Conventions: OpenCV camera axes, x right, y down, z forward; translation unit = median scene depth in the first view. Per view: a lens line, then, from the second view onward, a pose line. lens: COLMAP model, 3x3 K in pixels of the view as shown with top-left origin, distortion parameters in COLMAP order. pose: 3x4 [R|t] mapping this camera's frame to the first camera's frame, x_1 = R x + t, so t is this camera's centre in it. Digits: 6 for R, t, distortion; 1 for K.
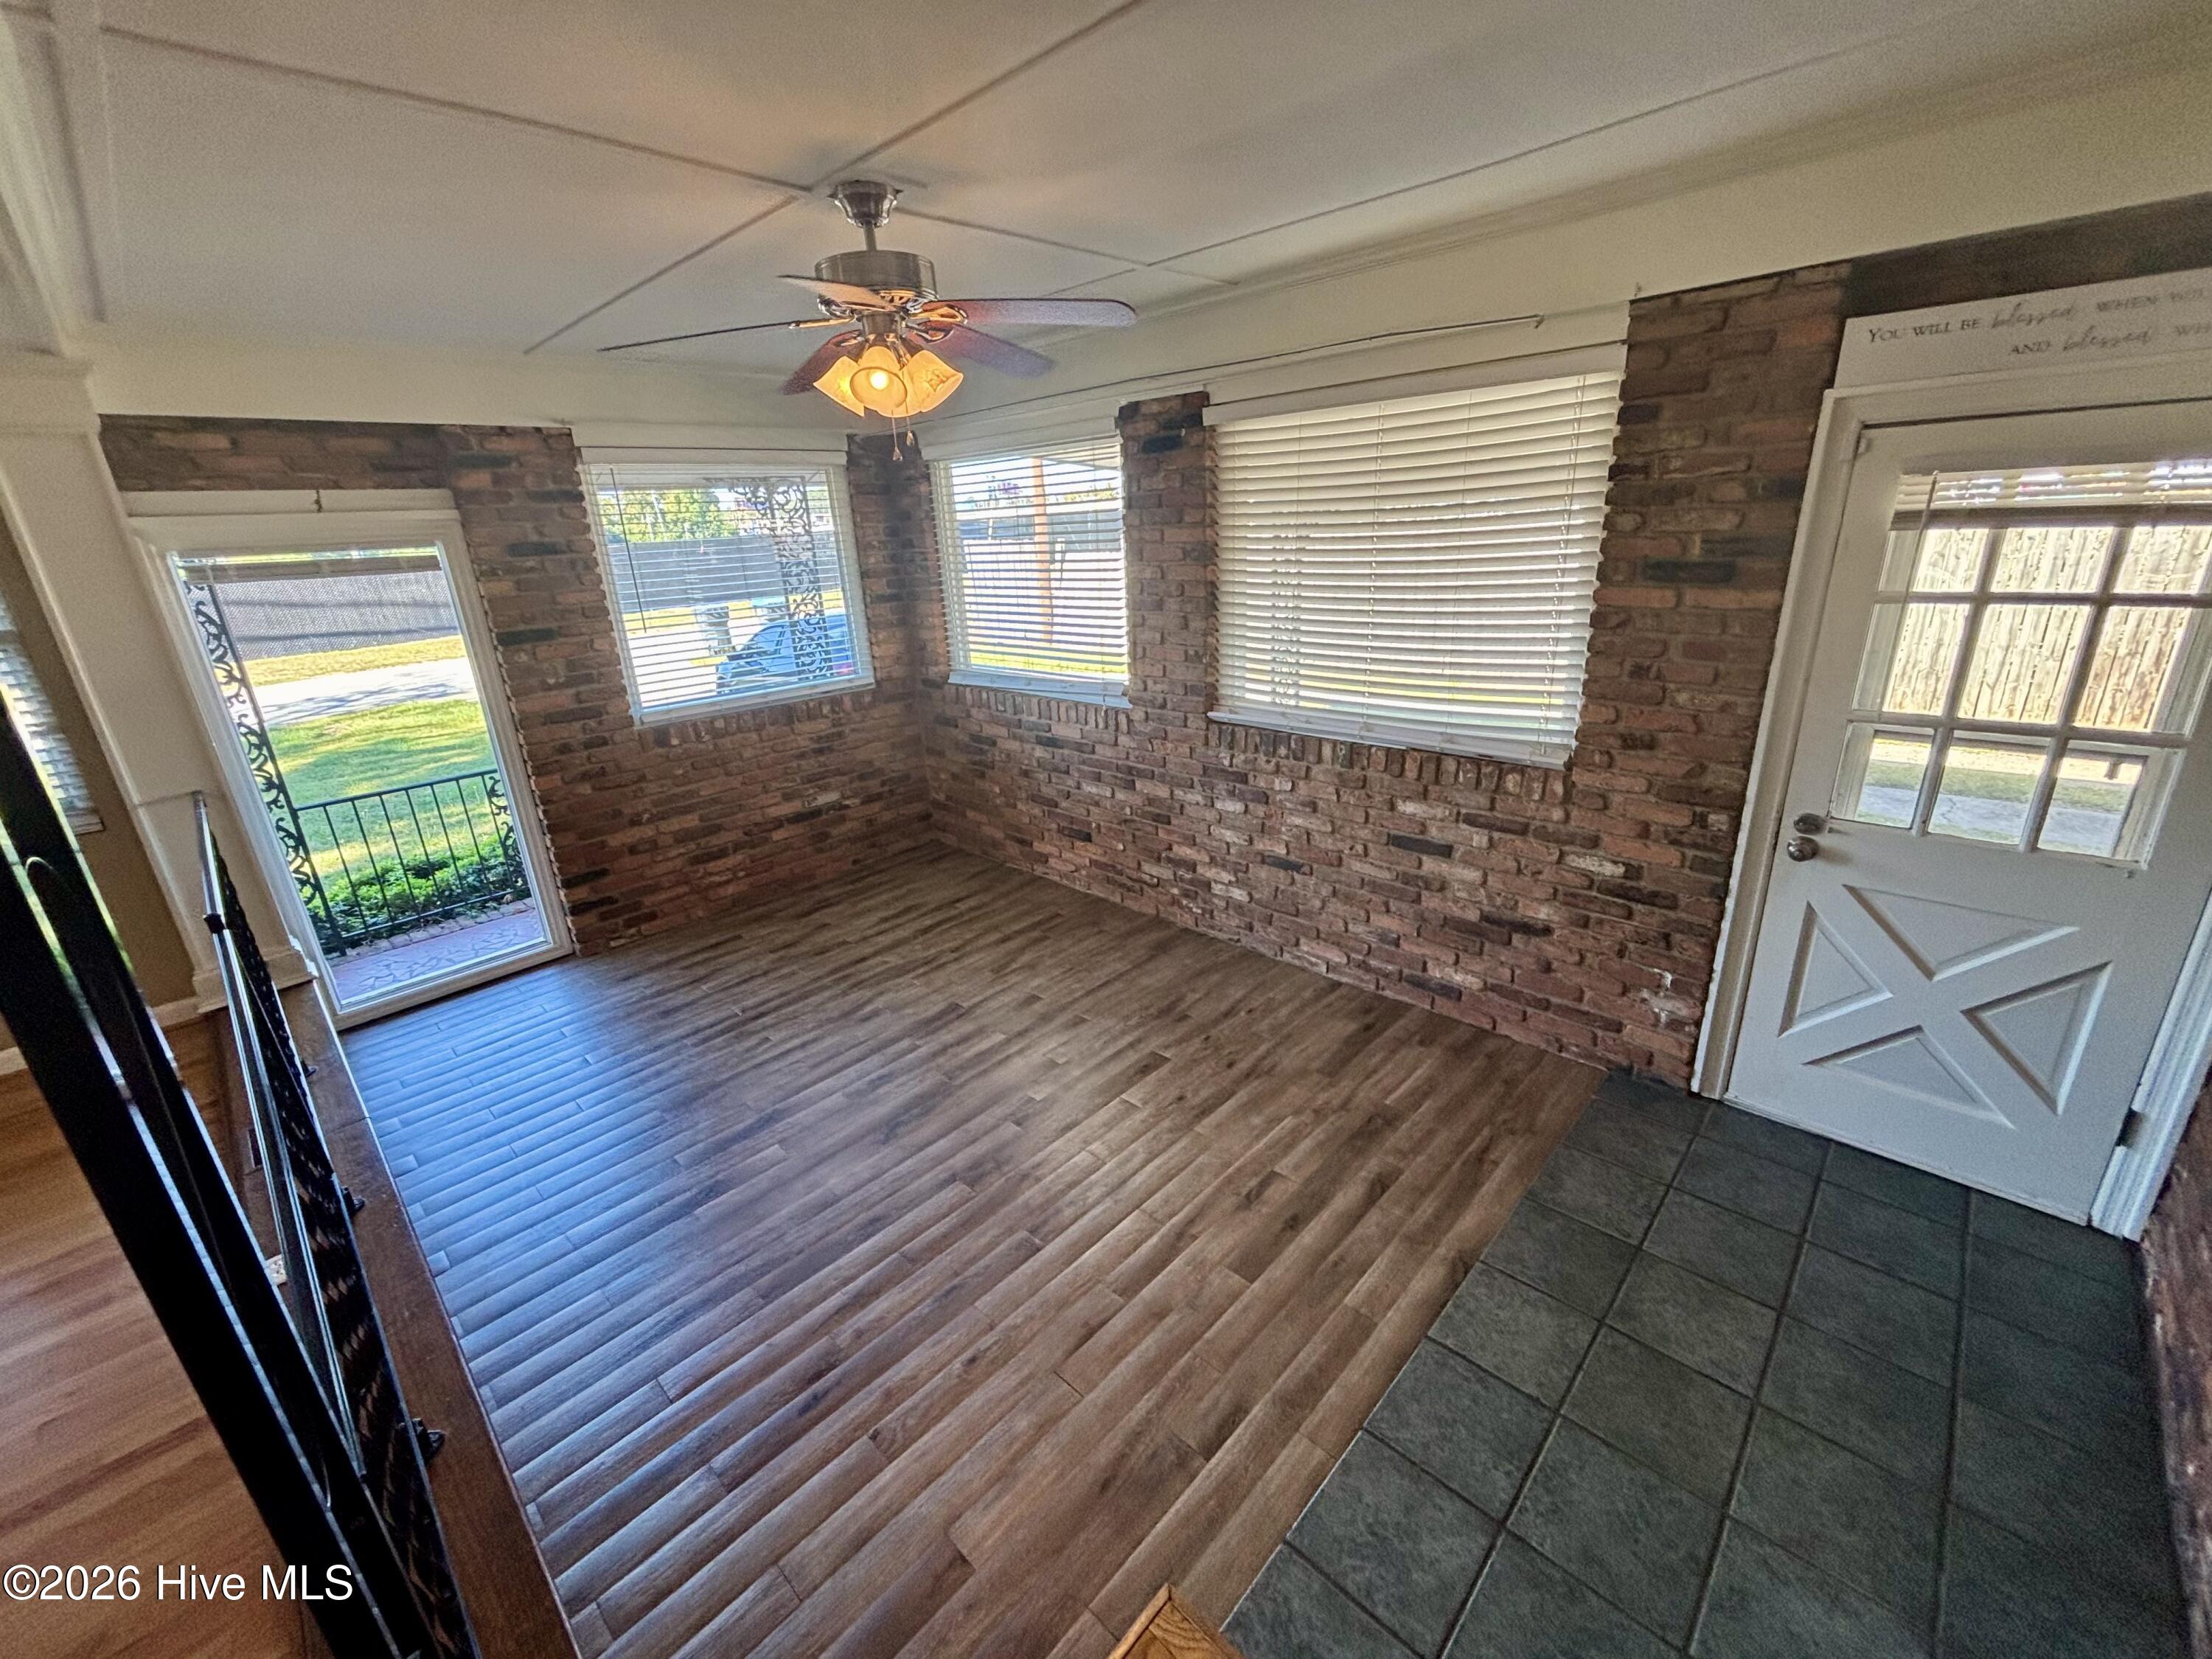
lens RADIAL K [[906.5, 0, 1106.0], [0, 906.5, 829.5], [0, 0, 1]] dist [0.015496, -0.000129]
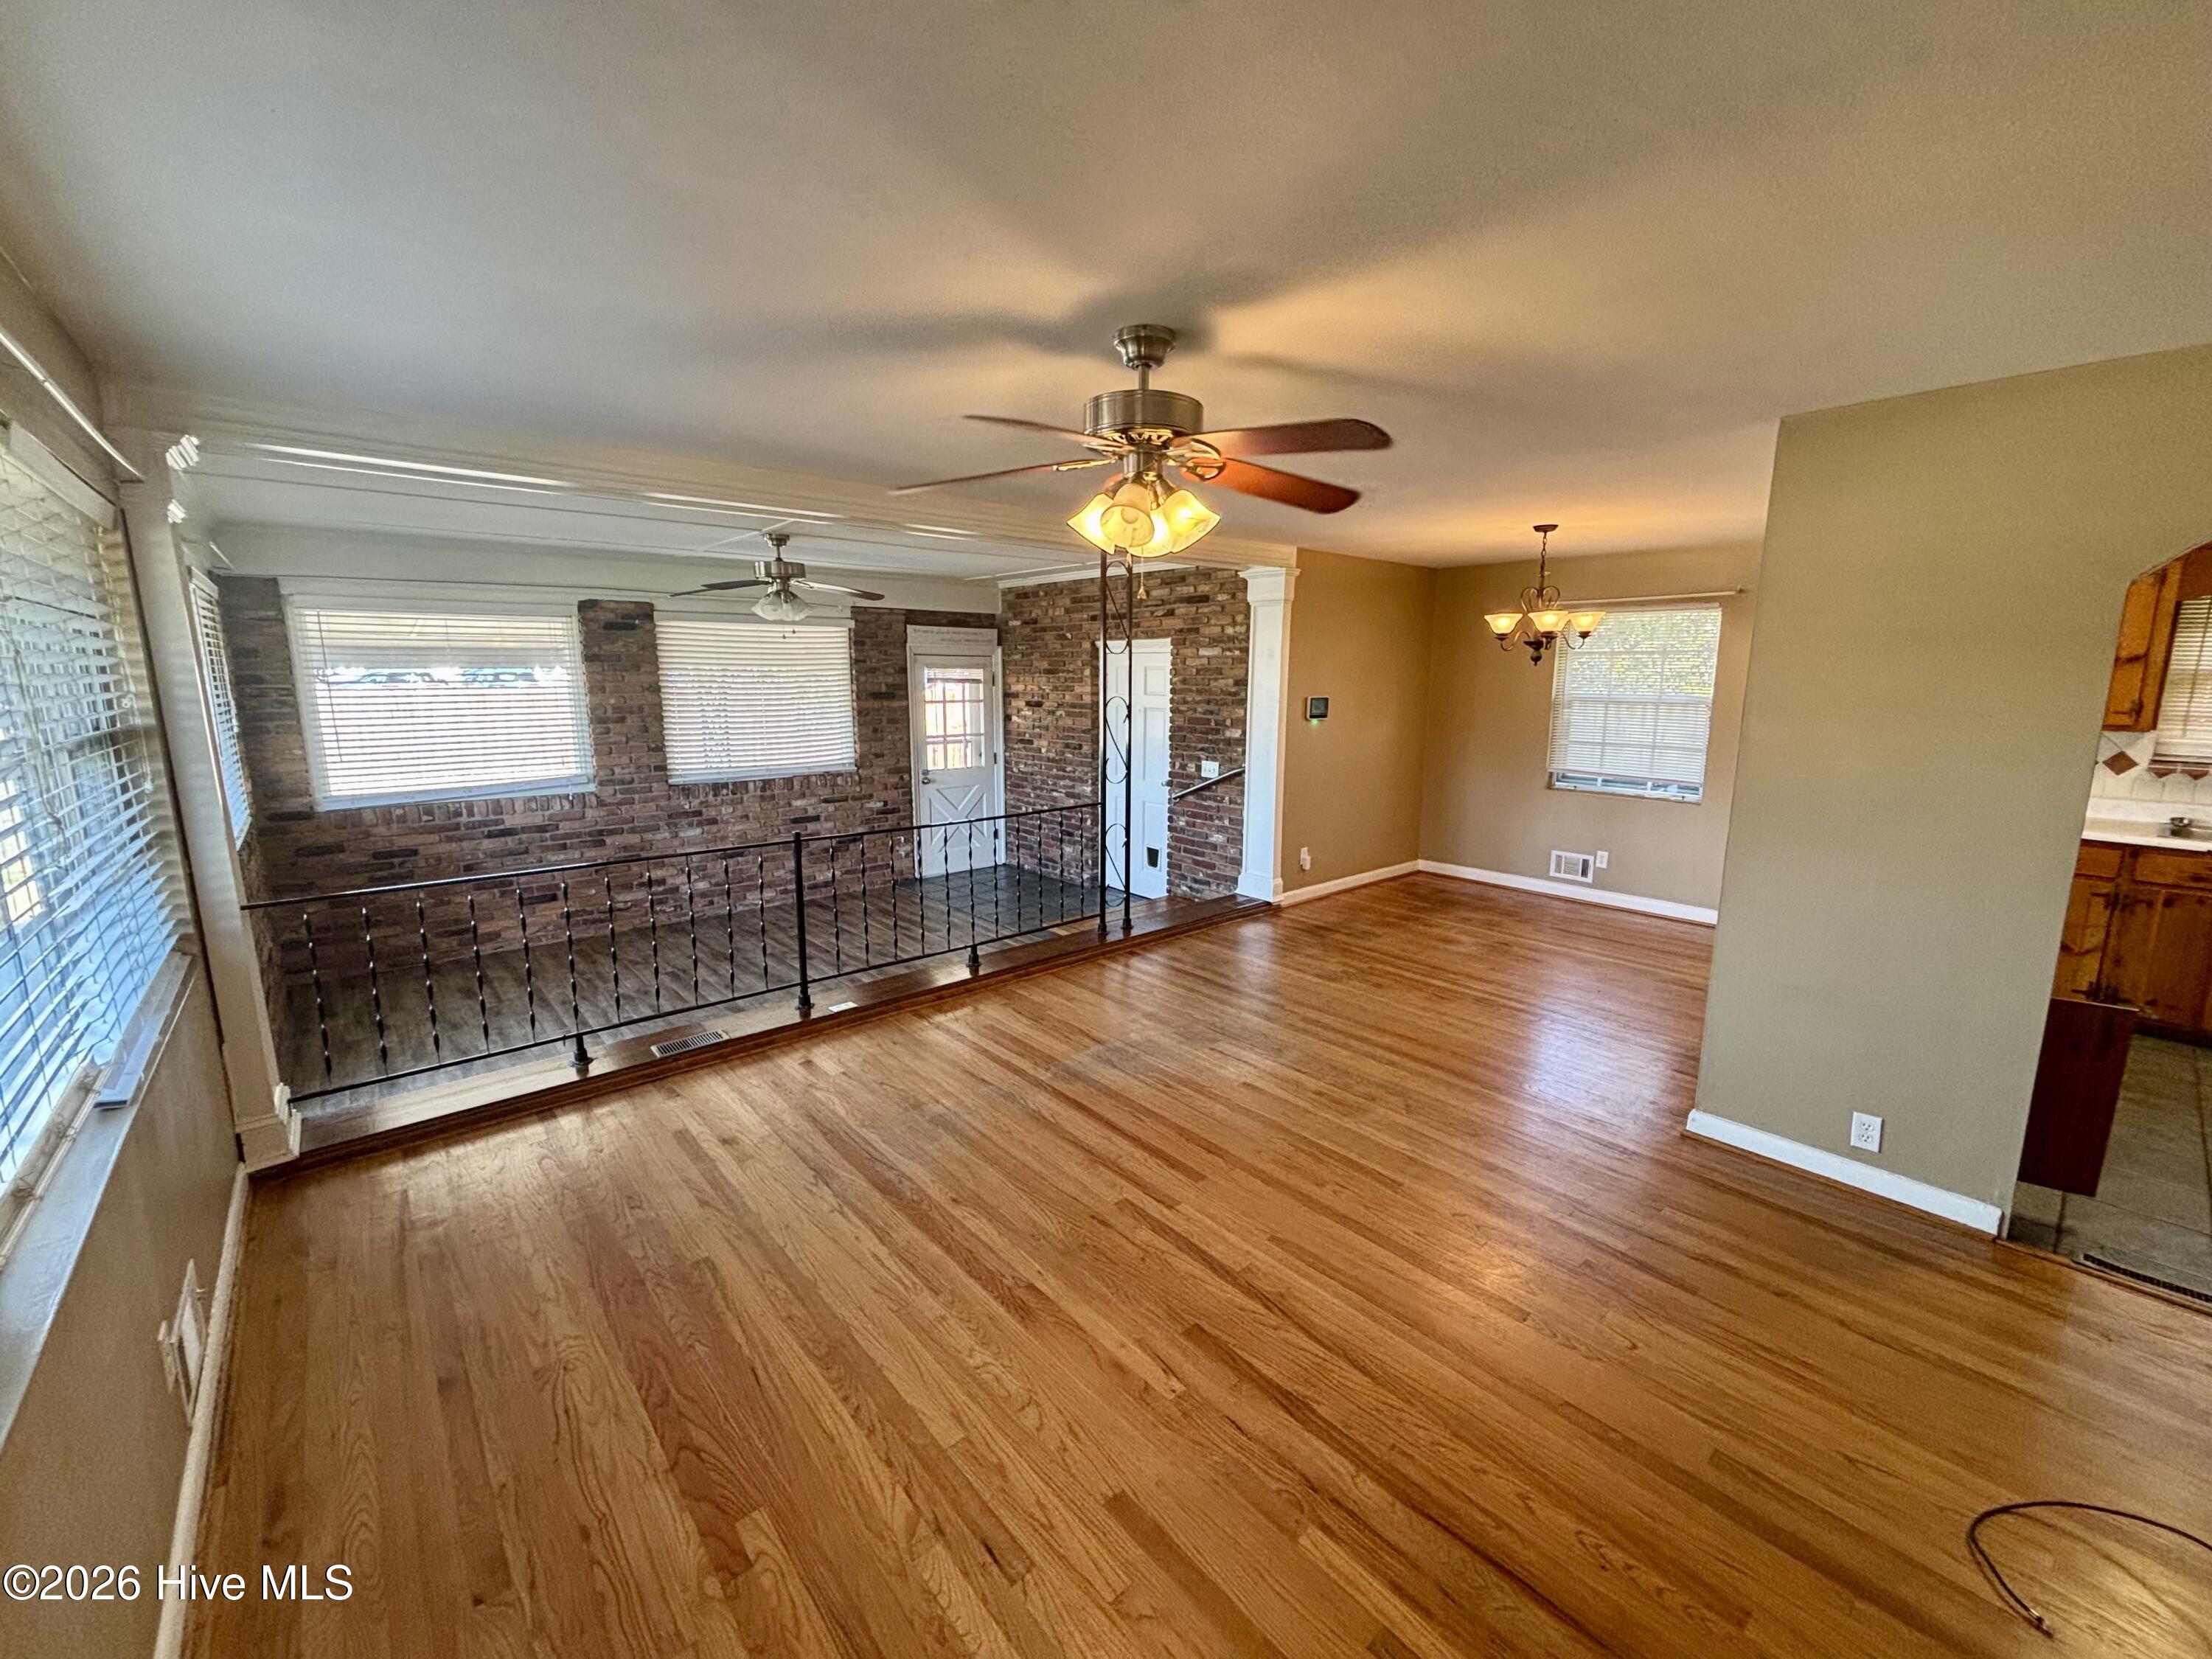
lens RADIAL K [[891.8, 0, 1110.3], [0, 891.8, 823.7], [0, 0, 1]] dist [-0.000576, -0.000031]
pose [[0.077820, -0.117417, 0.990029, -1.531250], [0.318271, 0.944005, 0.086941, 0.066107], [-0.944800, 0.308332, 0.110833, 0.073113]]
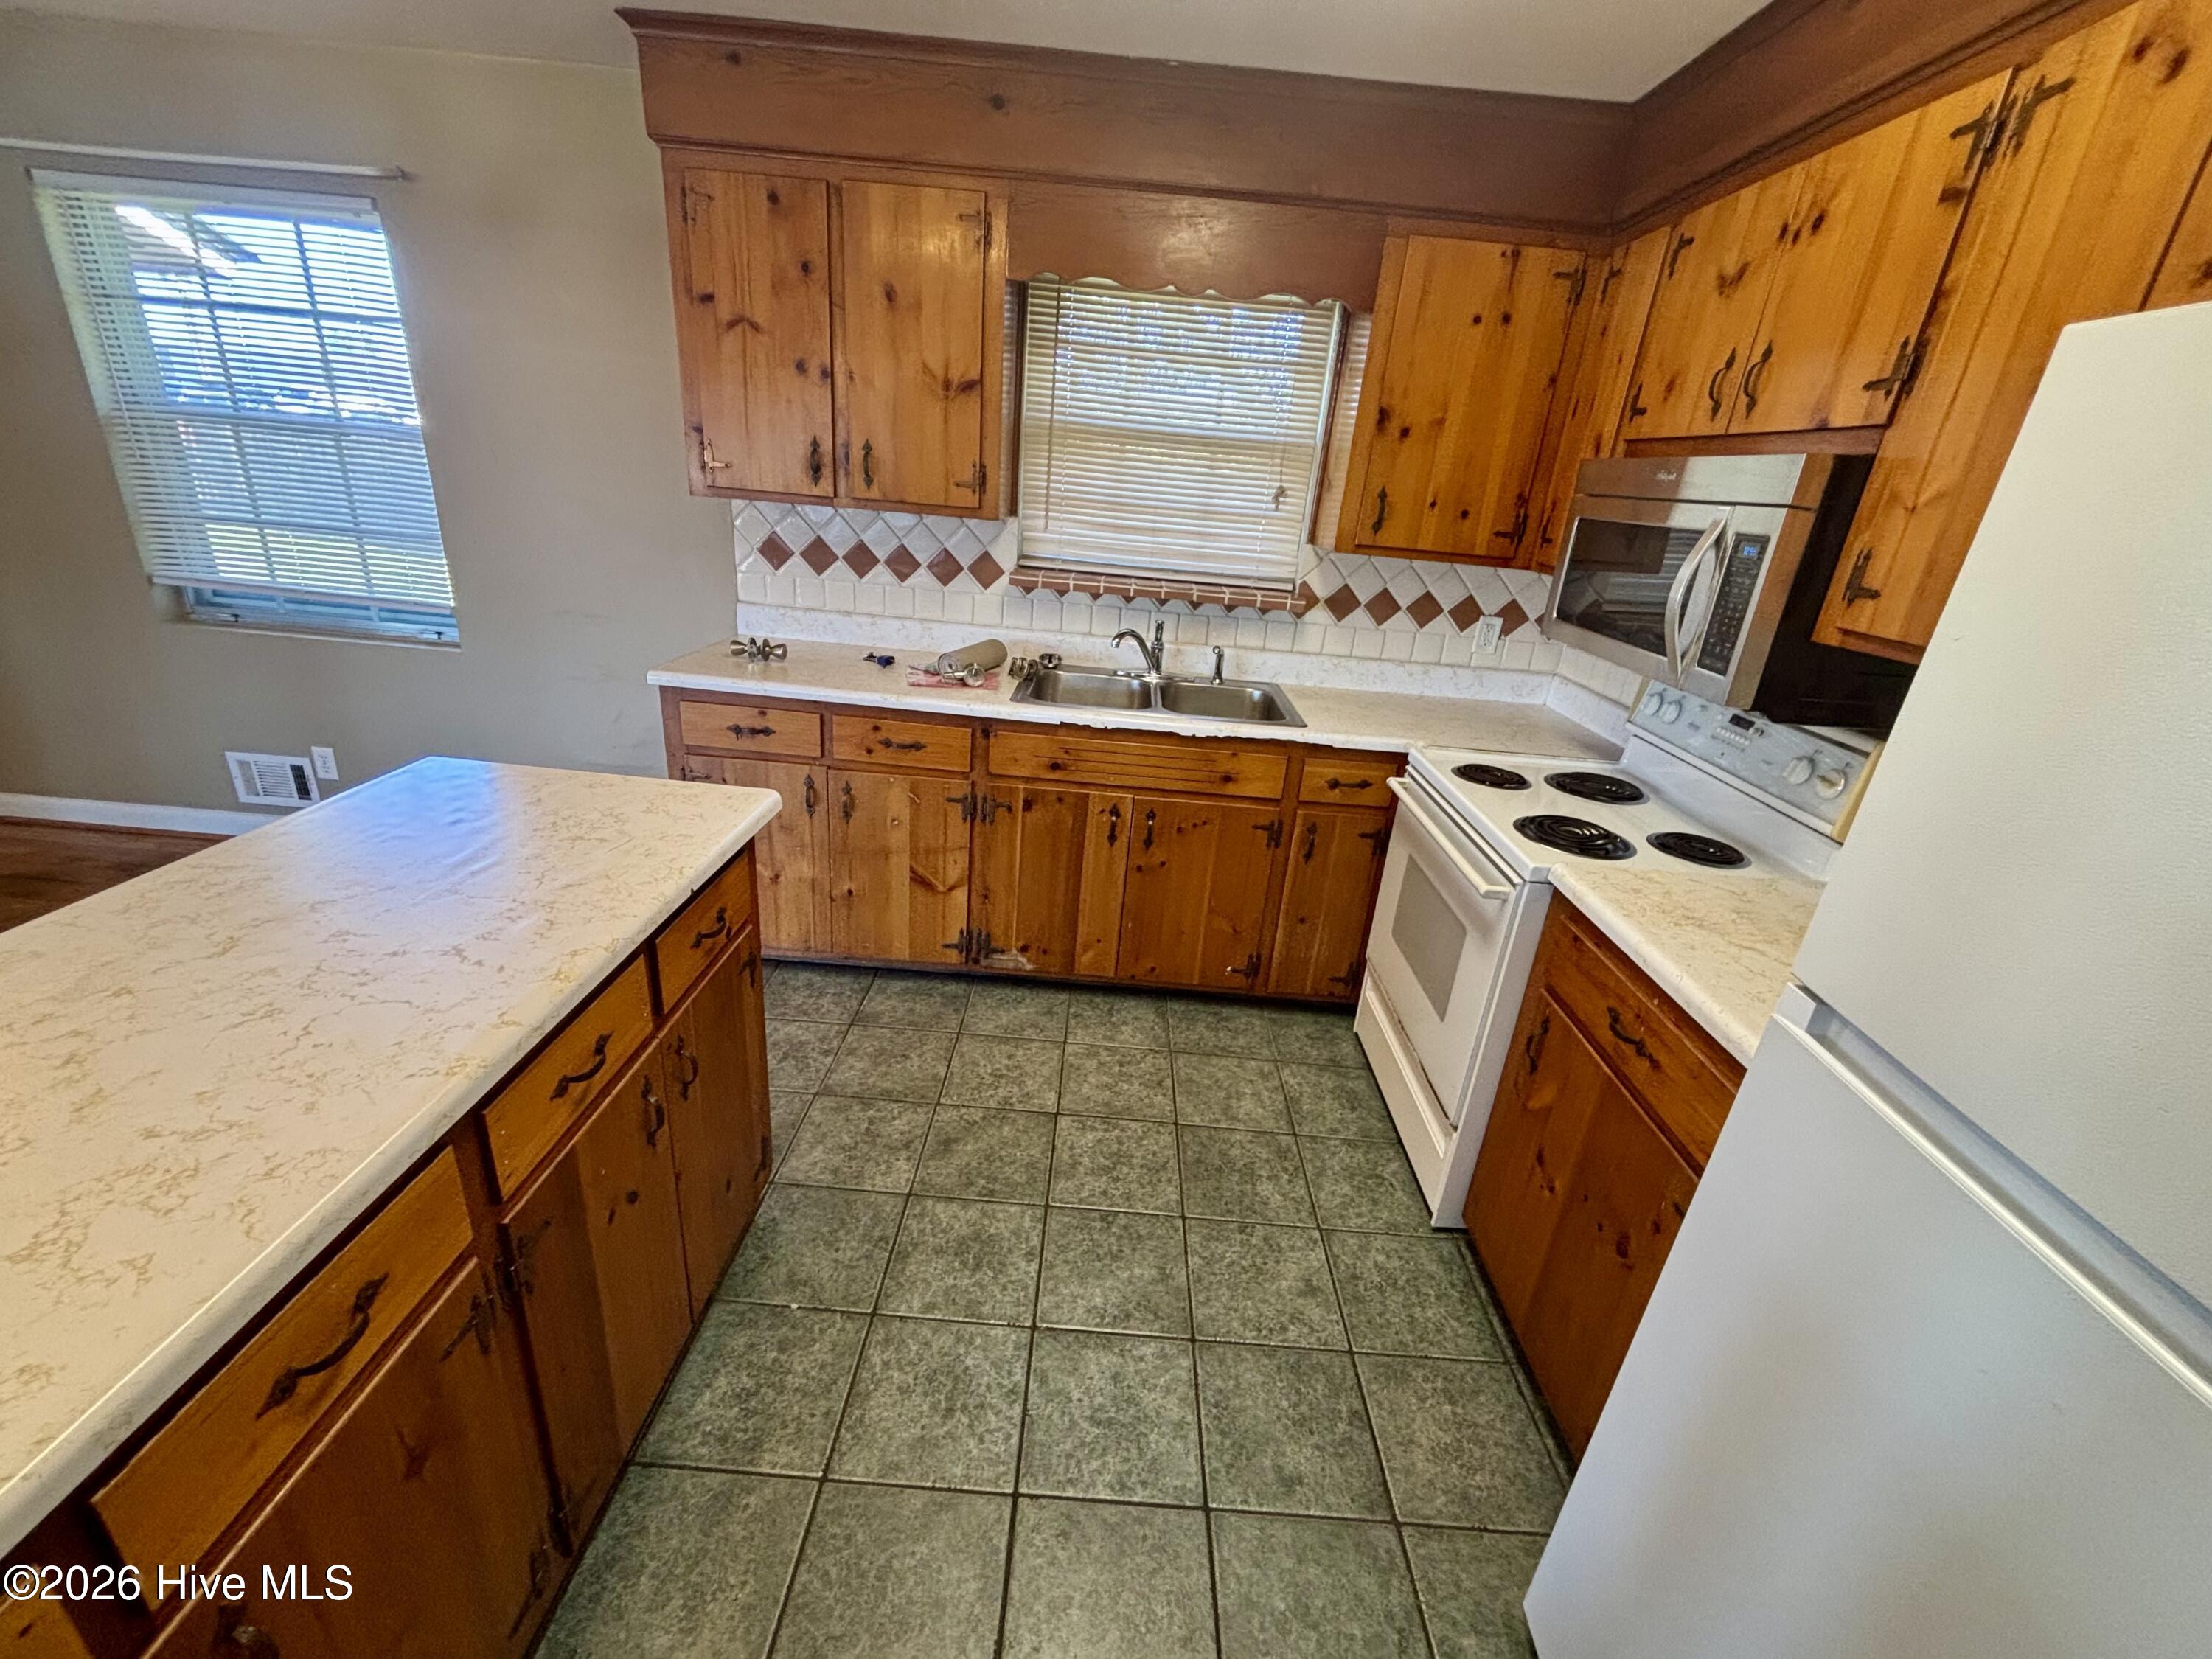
lens RADIAL K [[891.8, 0, 1110.3], [0, 891.8, 823.7], [0, 0, 1]] dist [-0.000576, -0.000031]
pose [[-0.693542, -0.269585, 0.668074, -0.915471], [0.189765, 0.826232, 0.530405, 0.305038], [-0.694974, 0.494635, -0.521869, -0.627605]]
